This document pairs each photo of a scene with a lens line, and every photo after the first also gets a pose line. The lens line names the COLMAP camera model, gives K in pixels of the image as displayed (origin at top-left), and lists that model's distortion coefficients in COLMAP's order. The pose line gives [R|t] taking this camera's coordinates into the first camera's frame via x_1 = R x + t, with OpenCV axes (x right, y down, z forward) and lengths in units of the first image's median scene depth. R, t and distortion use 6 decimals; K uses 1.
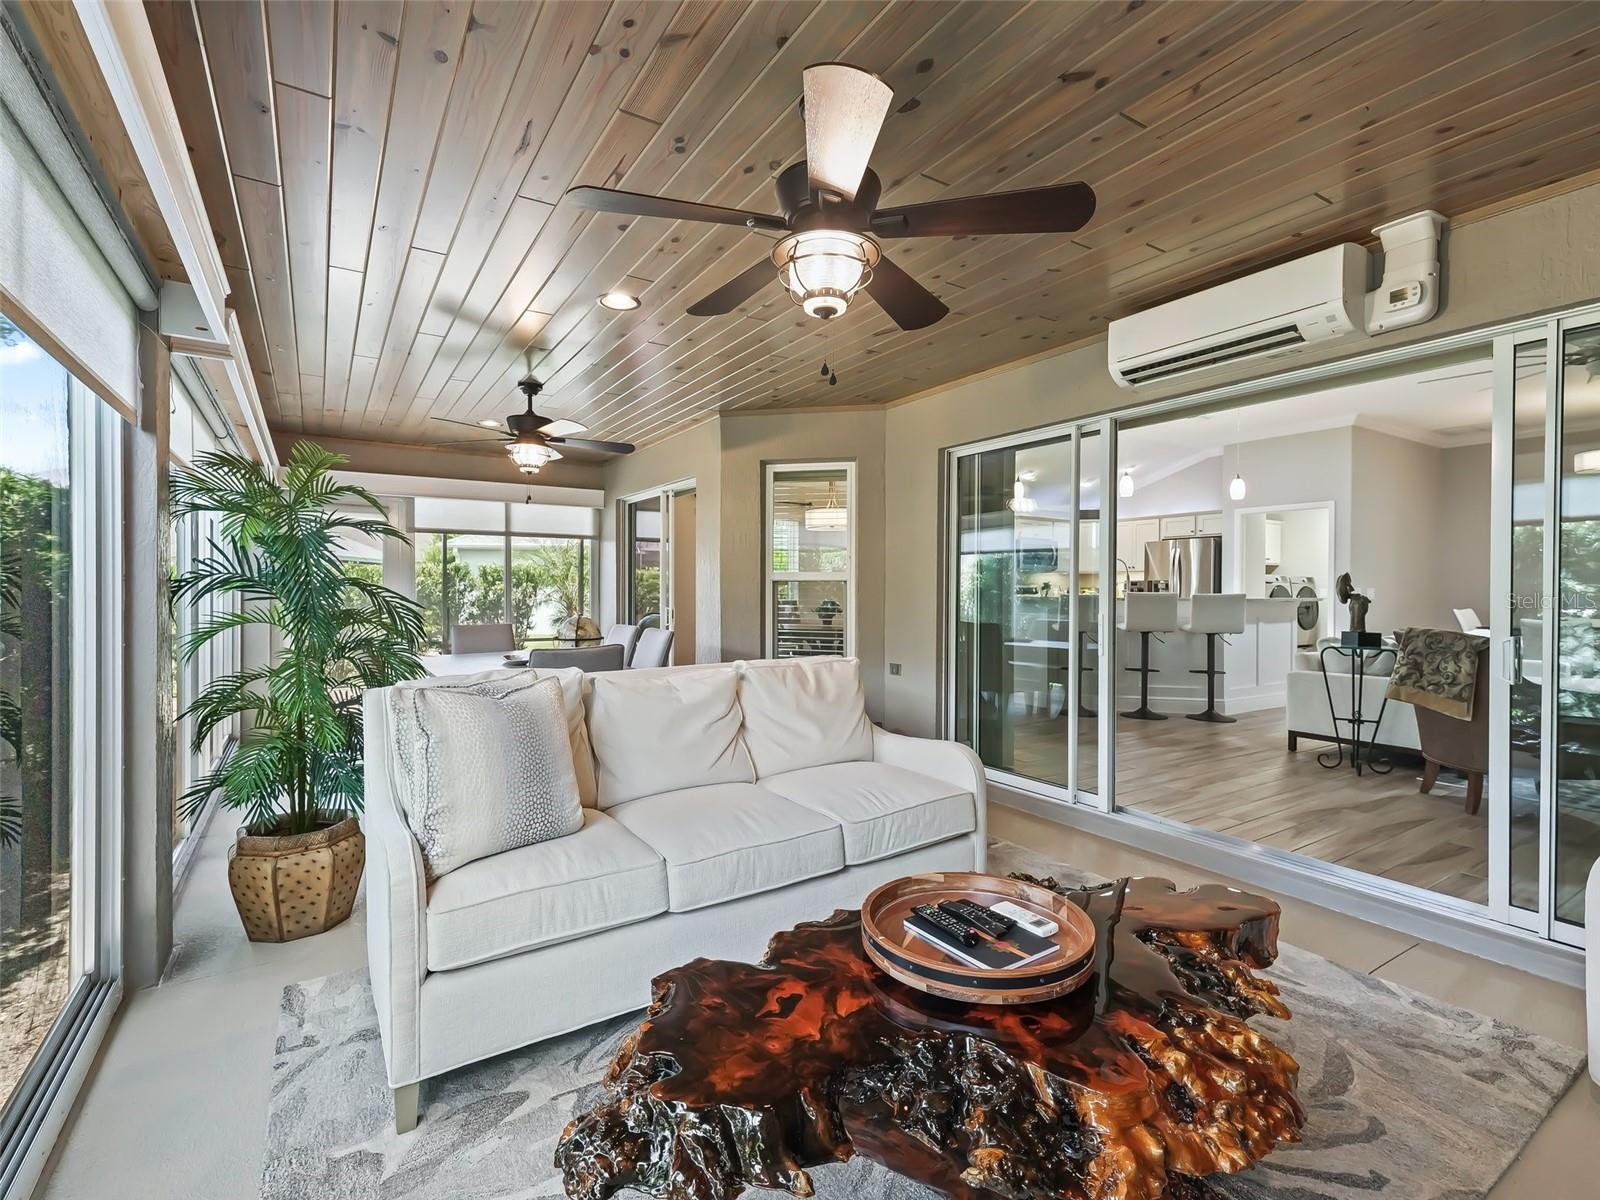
lens RADIAL K [[749.5, 0, 800.7], [0, 749.5, 606.8], [0, 0, 1]] dist [0.001096, 0.000107]
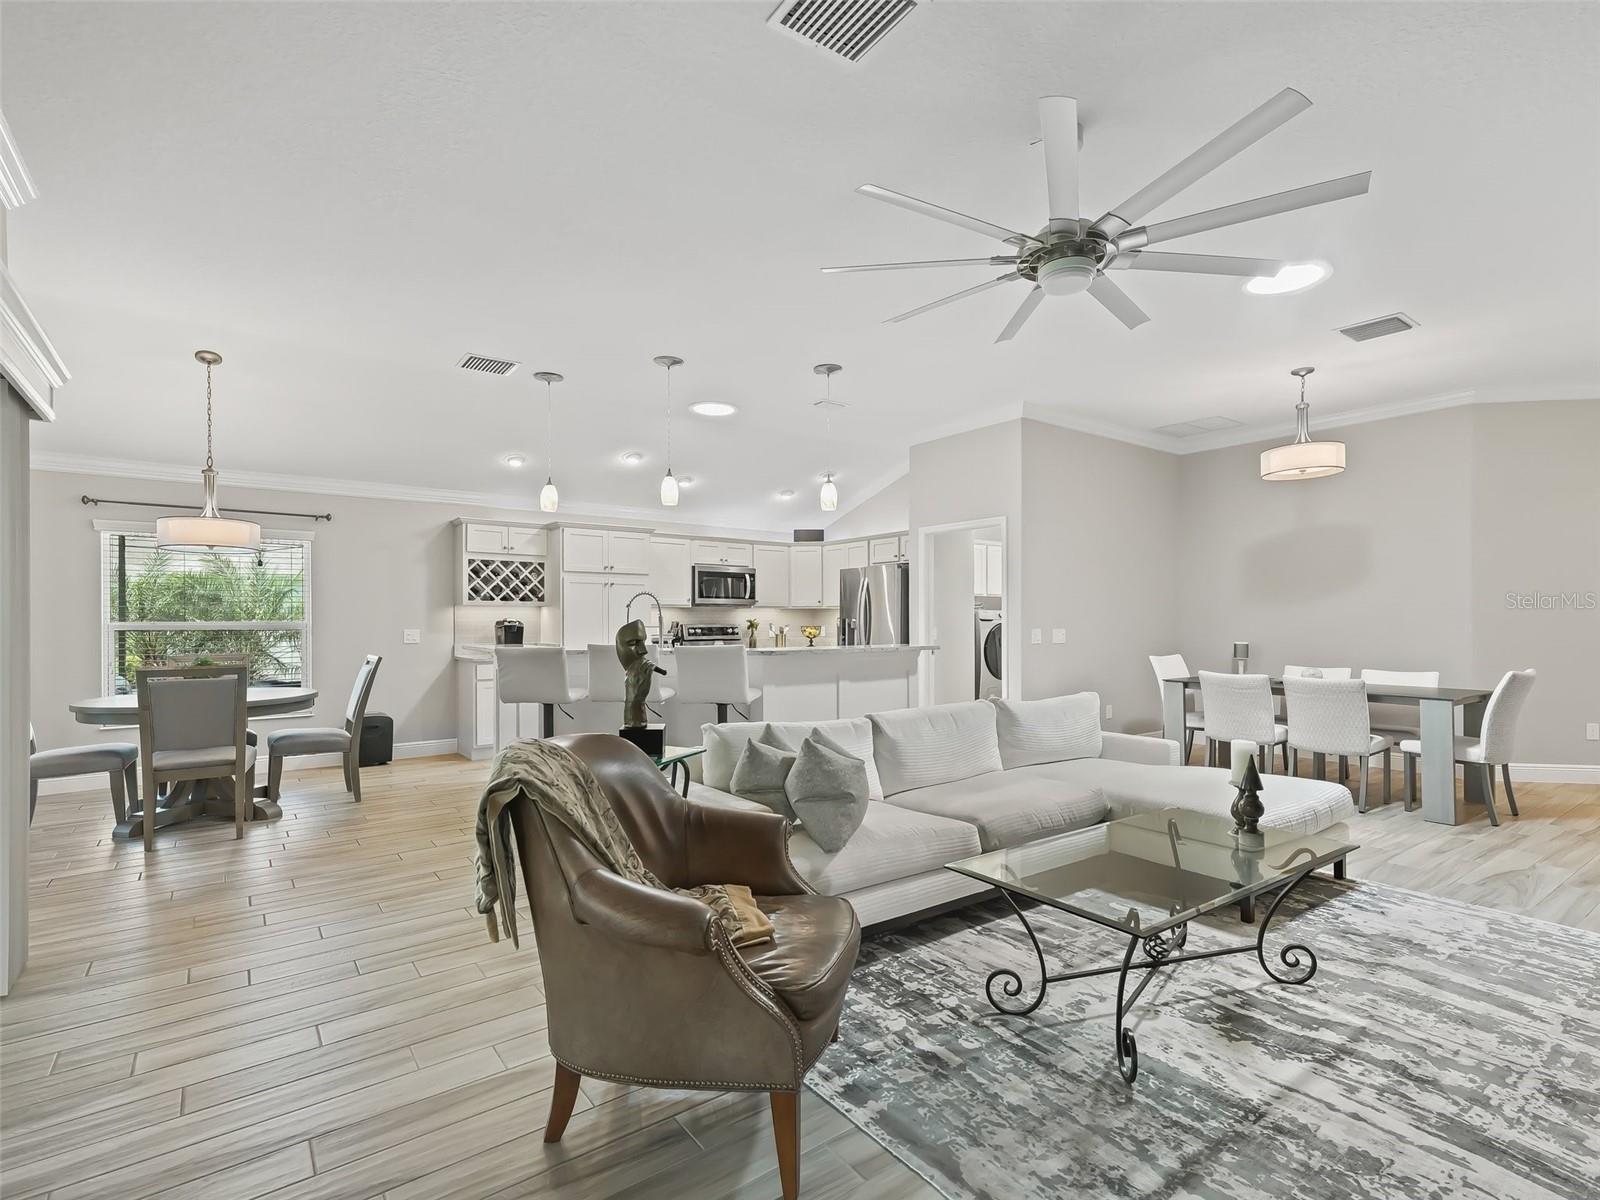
lens RADIAL K [[765.5, 0, 837.5], [0, 765.5, 633.9], [0, 0, 1]] dist [-0.003941, -0.001018]
pose [[0.995901, -0.011418, 0.089730, 0.417077], [0.012051, 0.999906, -0.006512, -0.014245], [-0.089647, 0.007566, 0.995945, 0.208519]]
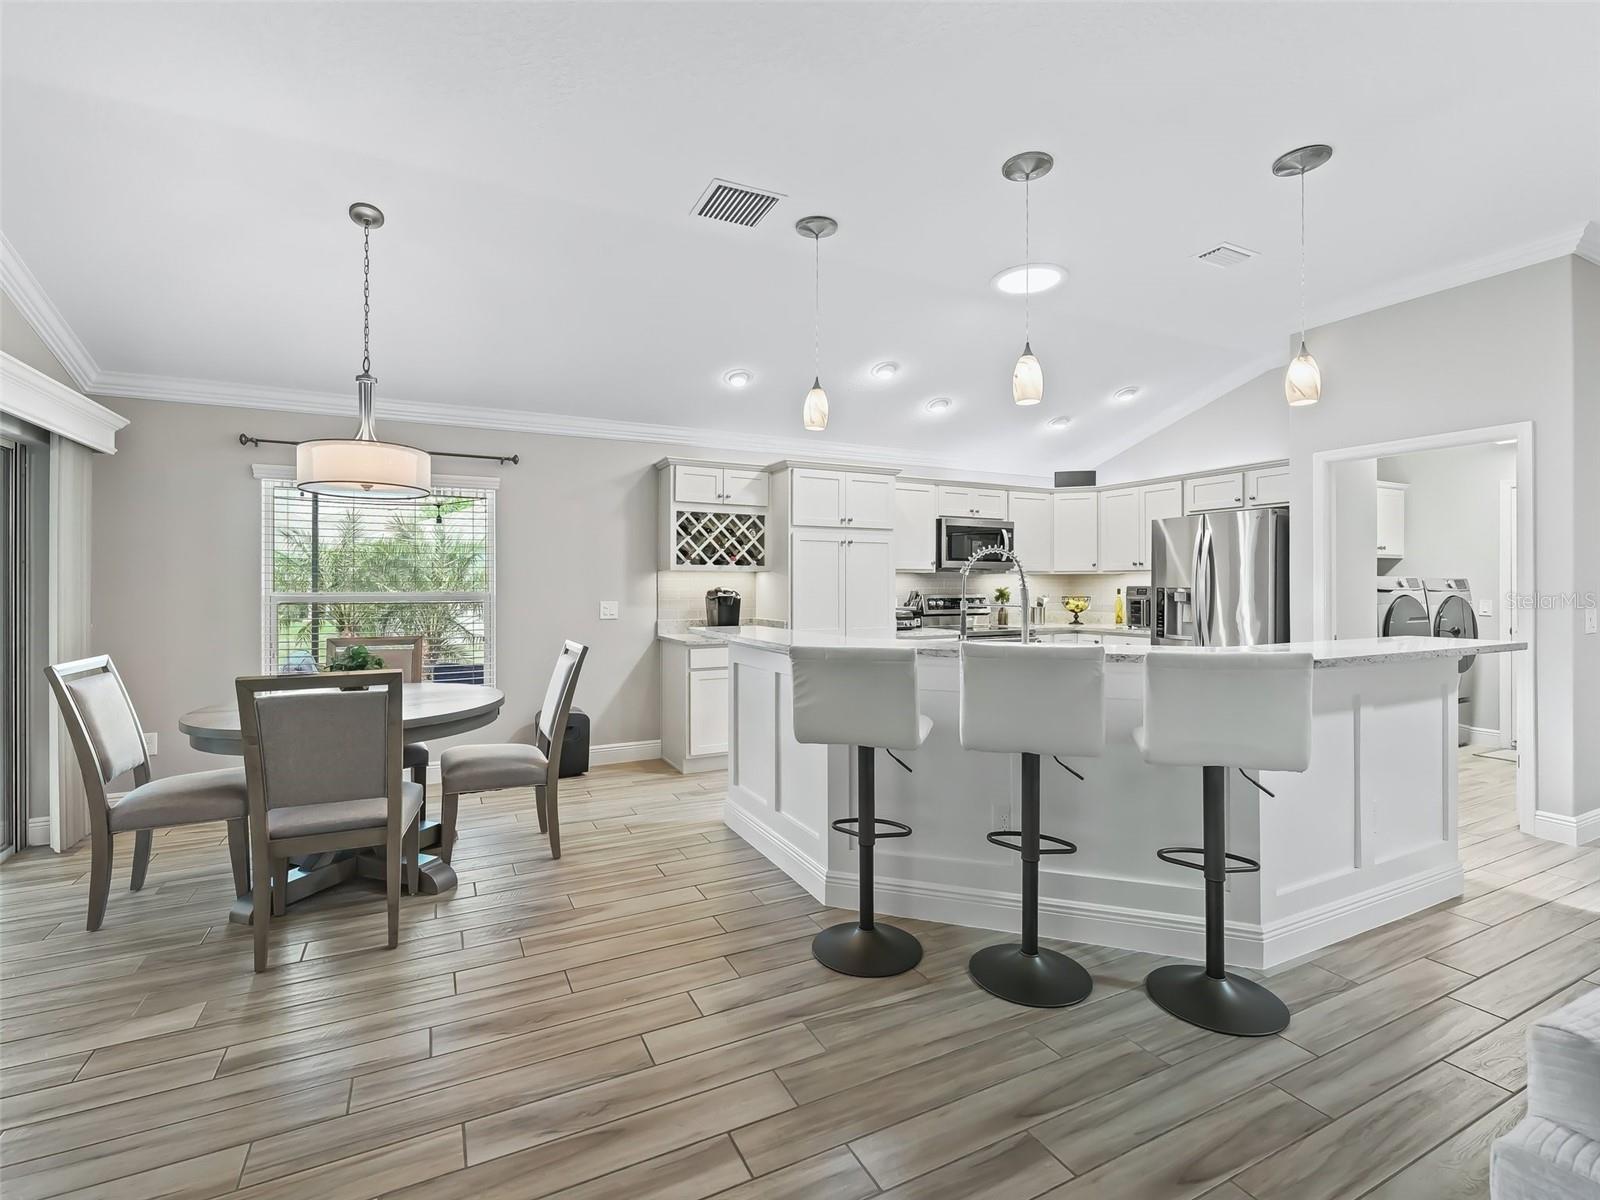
lens RADIAL K [[730.5, 0, 800.0], [0, 730.5, 600.0], [0, 0, 1]] dist [-0.015308, -0.000574]
pose [[0.993178, -0.005871, -0.116463, 0.279058], [0.005369, 0.999975, -0.004627, -0.026427], [0.116487, 0.003970, 0.993184, 0.452317]]
